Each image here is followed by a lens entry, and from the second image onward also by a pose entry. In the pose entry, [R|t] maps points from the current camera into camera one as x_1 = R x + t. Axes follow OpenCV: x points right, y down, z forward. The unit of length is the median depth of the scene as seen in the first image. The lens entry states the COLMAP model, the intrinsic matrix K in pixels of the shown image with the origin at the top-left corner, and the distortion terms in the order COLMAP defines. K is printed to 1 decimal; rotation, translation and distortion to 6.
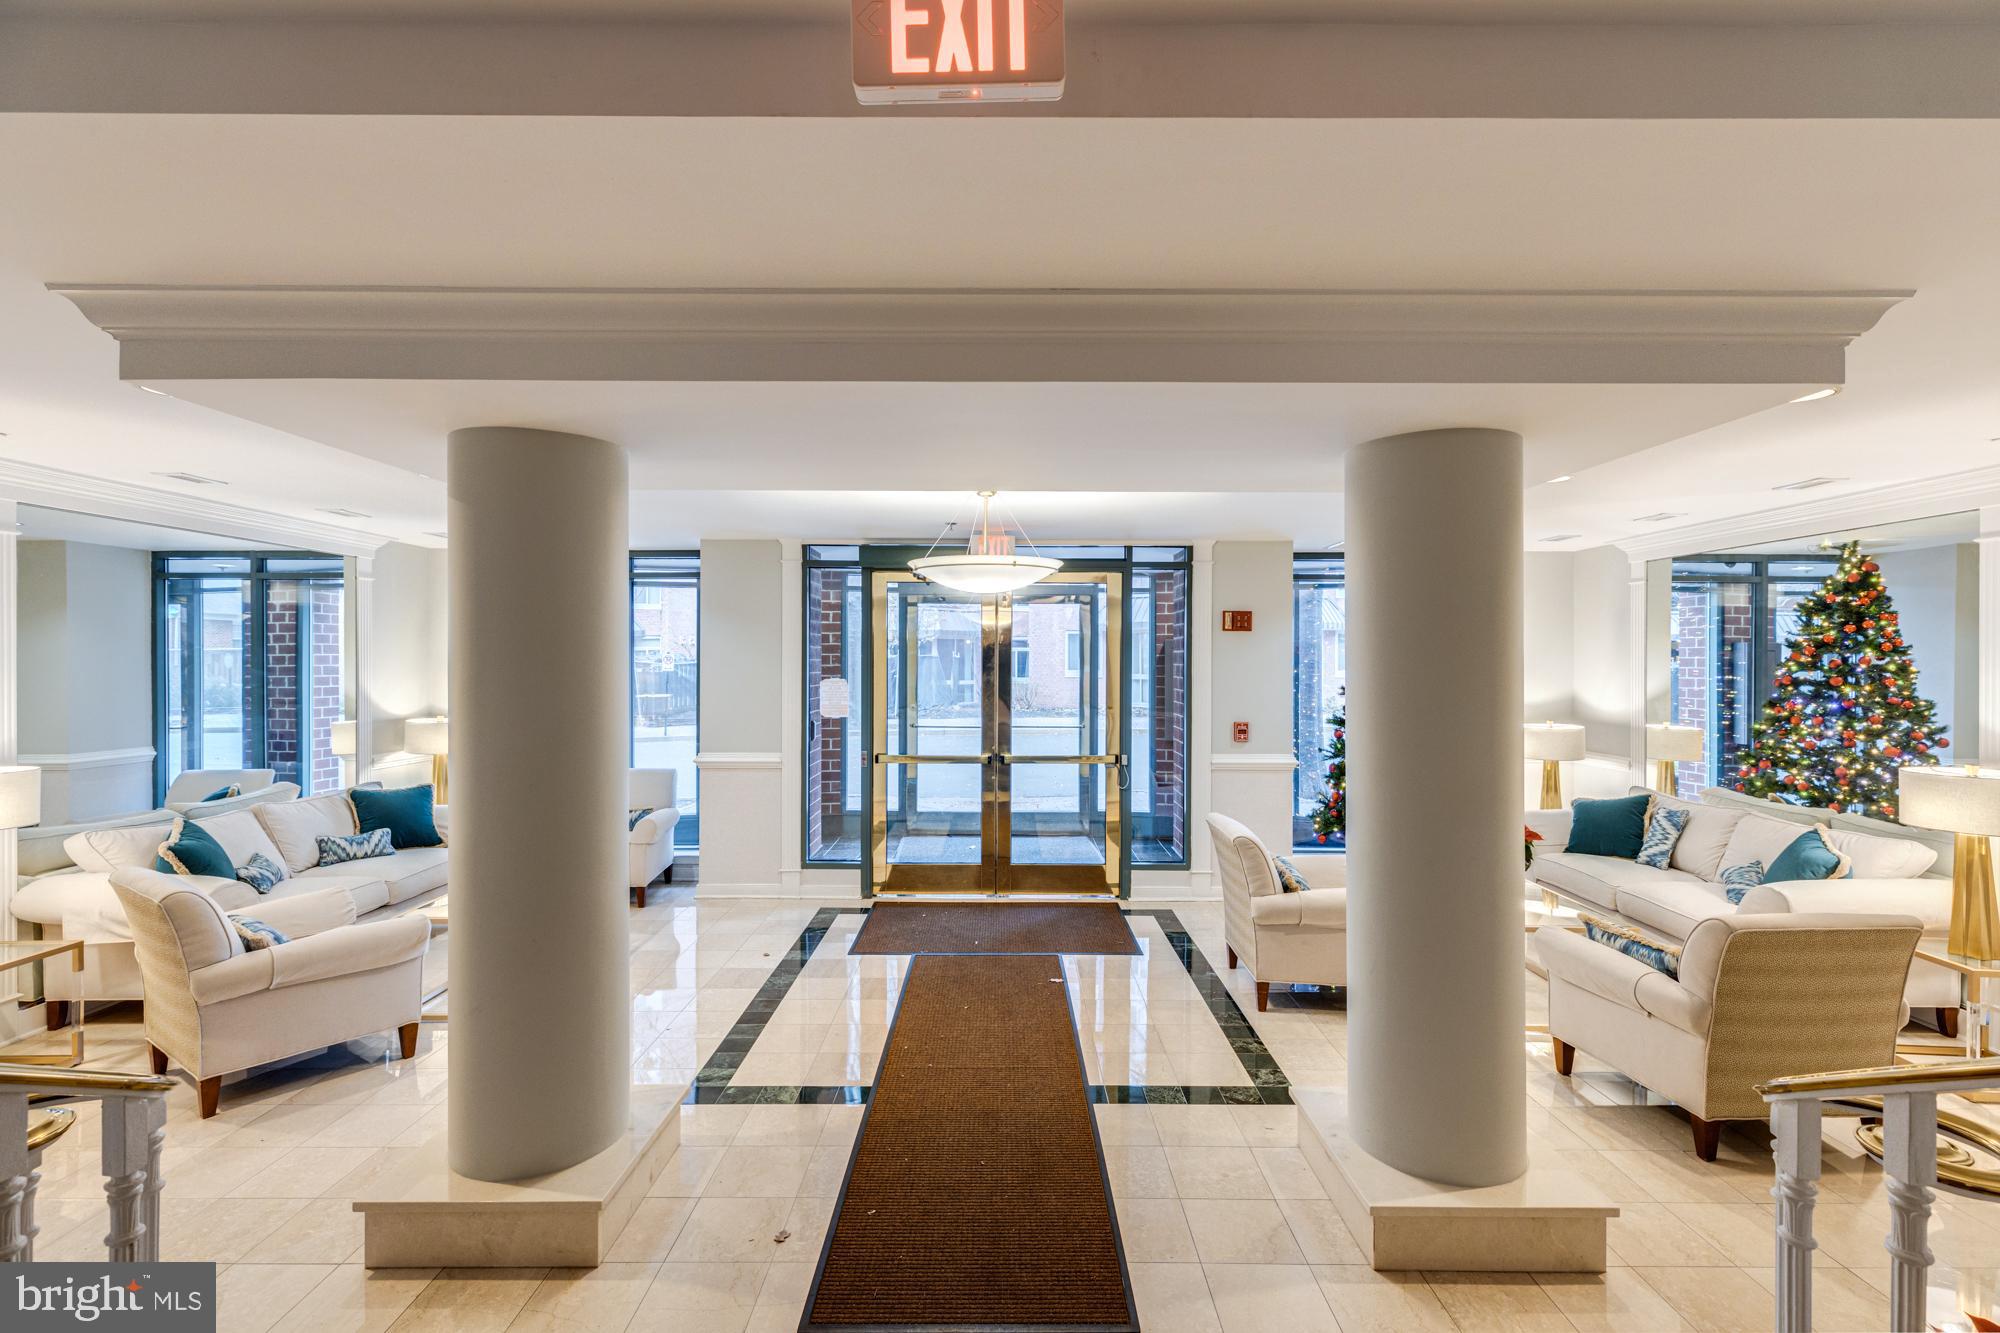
lens RADIAL K [[899.1, 0, 993.3], [0, 899.1, 661.2], [0, 0, 1]] dist [0.004784, -0.001330]
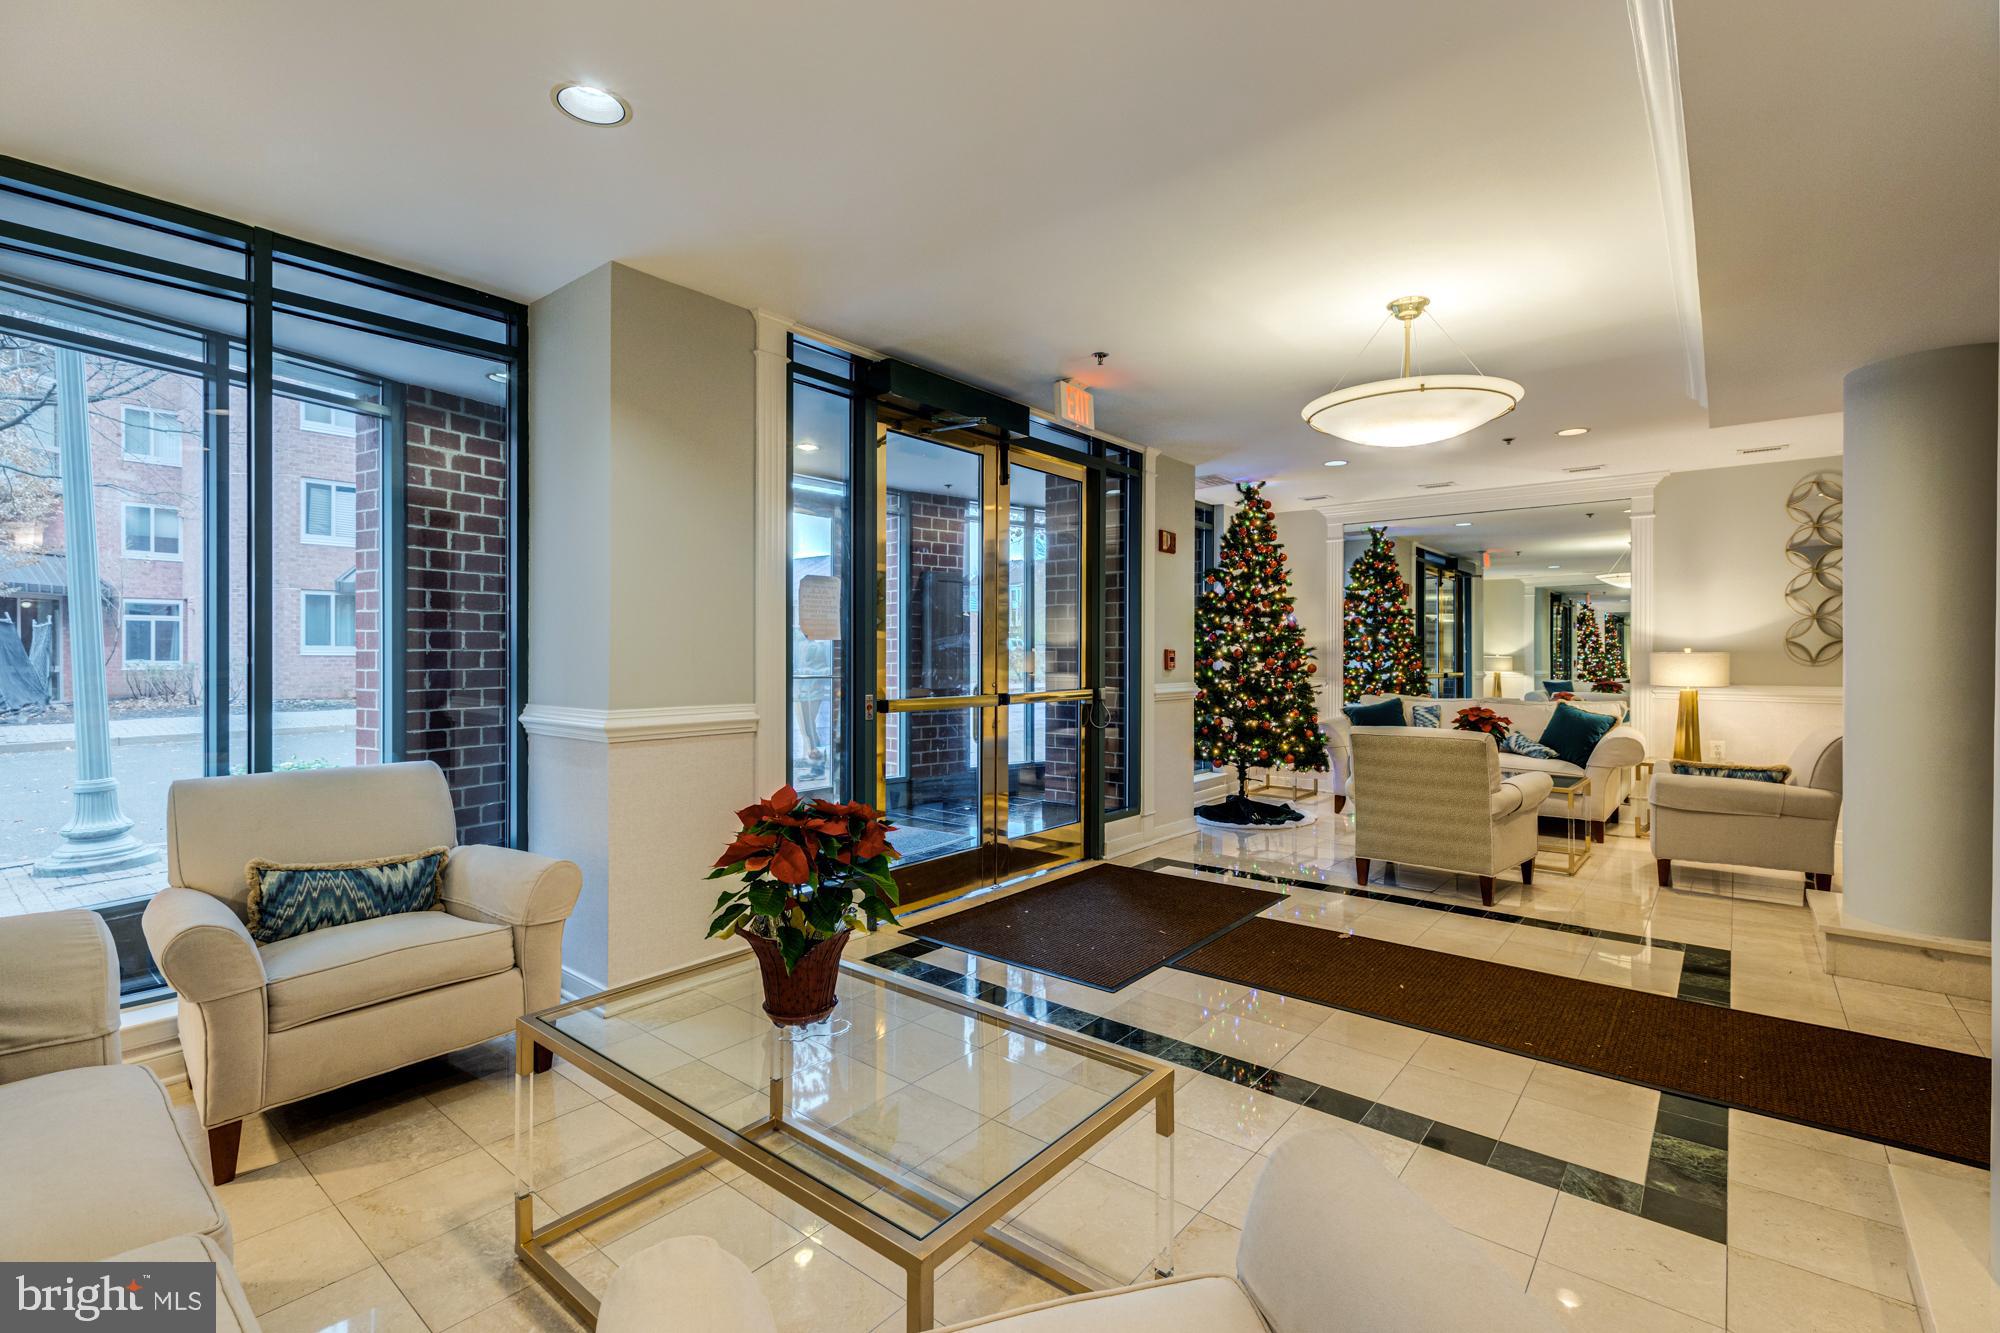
lens RADIAL K [[899.1, 0, 999.3], [0, 899.1, 665.7], [0, 0, 1]] dist [0.004784, -0.001330]
pose [[0.623767, -0.008778, 0.781561, -0.603424], [0.003215, 0.999957, 0.008665, 0.080305], [-0.781604, -0.002892, 0.623769, 0.580340]]
